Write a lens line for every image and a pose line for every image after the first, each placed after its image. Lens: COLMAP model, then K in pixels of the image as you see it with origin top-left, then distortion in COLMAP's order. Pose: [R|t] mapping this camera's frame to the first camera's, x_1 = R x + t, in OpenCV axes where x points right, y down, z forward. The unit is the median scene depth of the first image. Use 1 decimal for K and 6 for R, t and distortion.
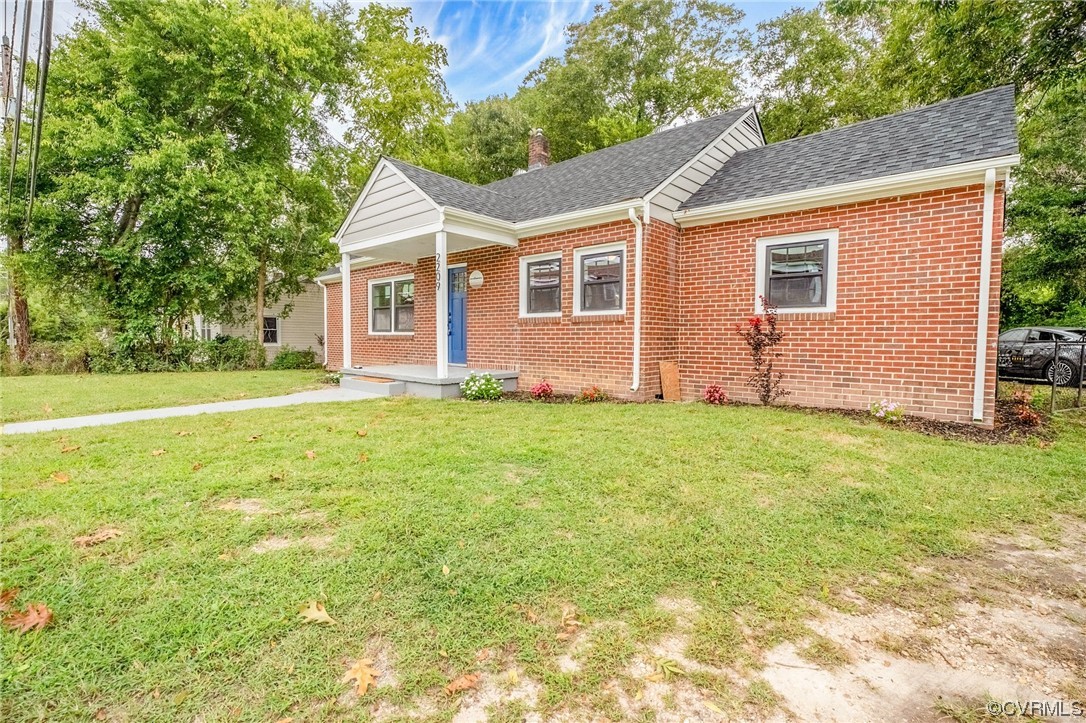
lens RADIAL K [[492.2, 0, 543.0], [0, 492.2, 361.5], [0, 0, 1]] dist [-0.010800, 0.000402]
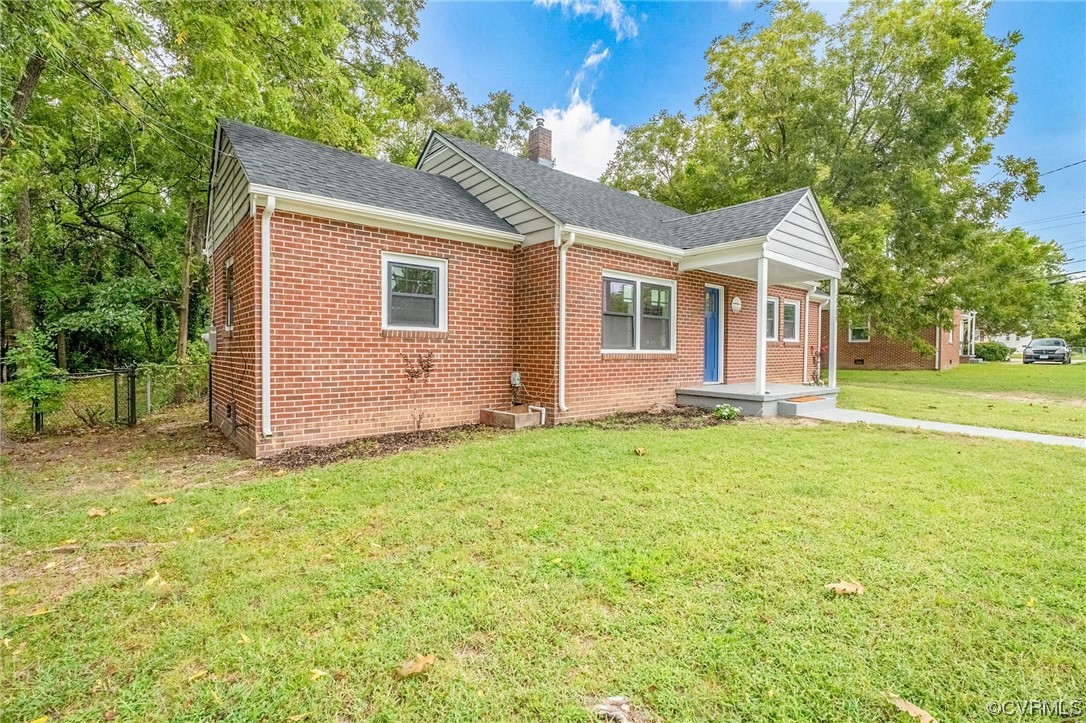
lens RADIAL K [[492.2, 0, 543.0], [0, 492.2, 361.5], [0, 0, 1]] dist [-0.010800, 0.000402]
pose [[0.130533, -0.020831, 0.991225, -1.679851], [0.044435, 0.998898, 0.015140, -0.094883], [-0.990448, 0.042069, 0.131314, 1.662288]]
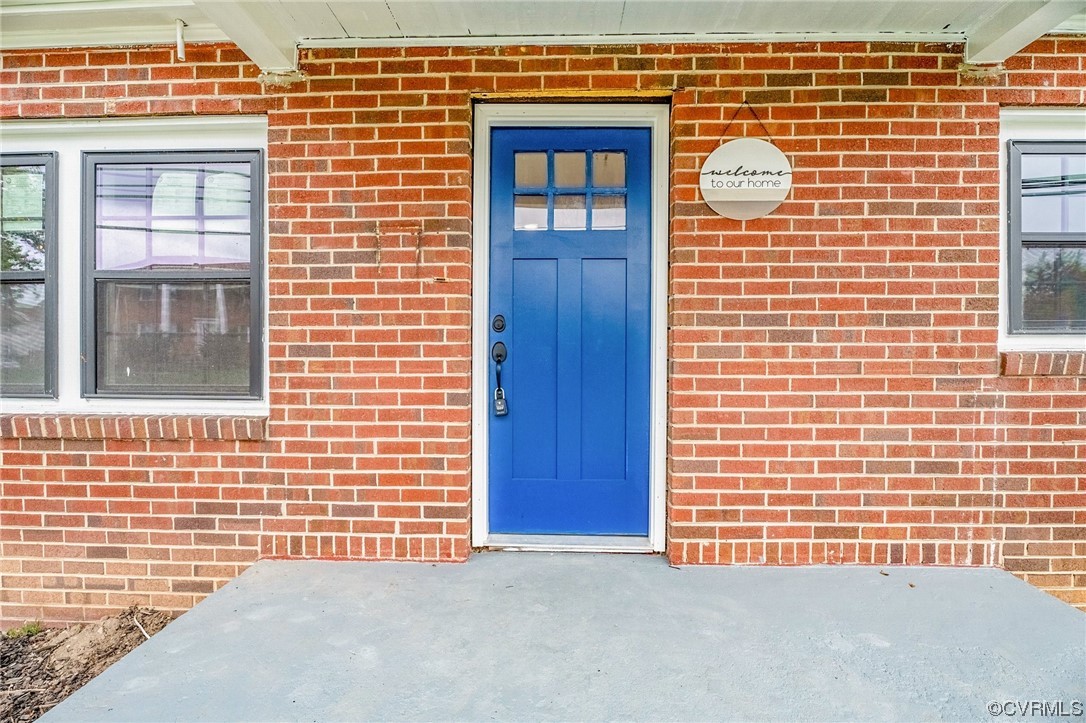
lens RADIAL K [[492.2, 0, 543.0], [0, 492.2, 361.5], [0, 0, 1]] dist [-0.010800, 0.000402]
pose [[0.760362, -0.013773, 0.649353, -0.456966], [0.034079, 0.999244, -0.018710, -0.103467], [-0.648605, 0.036355, 0.760257, 1.144191]]
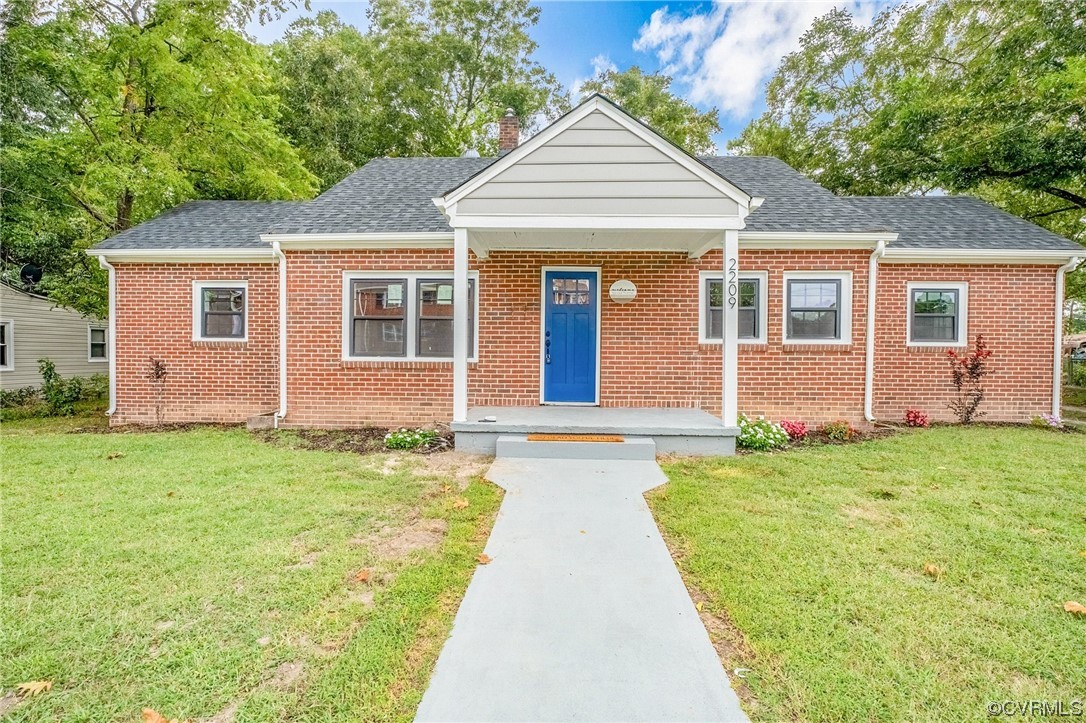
lens RADIAL K [[492.2, 0, 543.0], [0, 492.2, 361.5], [0, 0, 1]] dist [-0.010800, 0.000402]
pose [[0.765089, -0.011333, 0.643825, -0.931288], [0.027729, 0.999497, -0.015358, -0.063099], [-0.643327, 0.029603, 0.765019, 0.638766]]
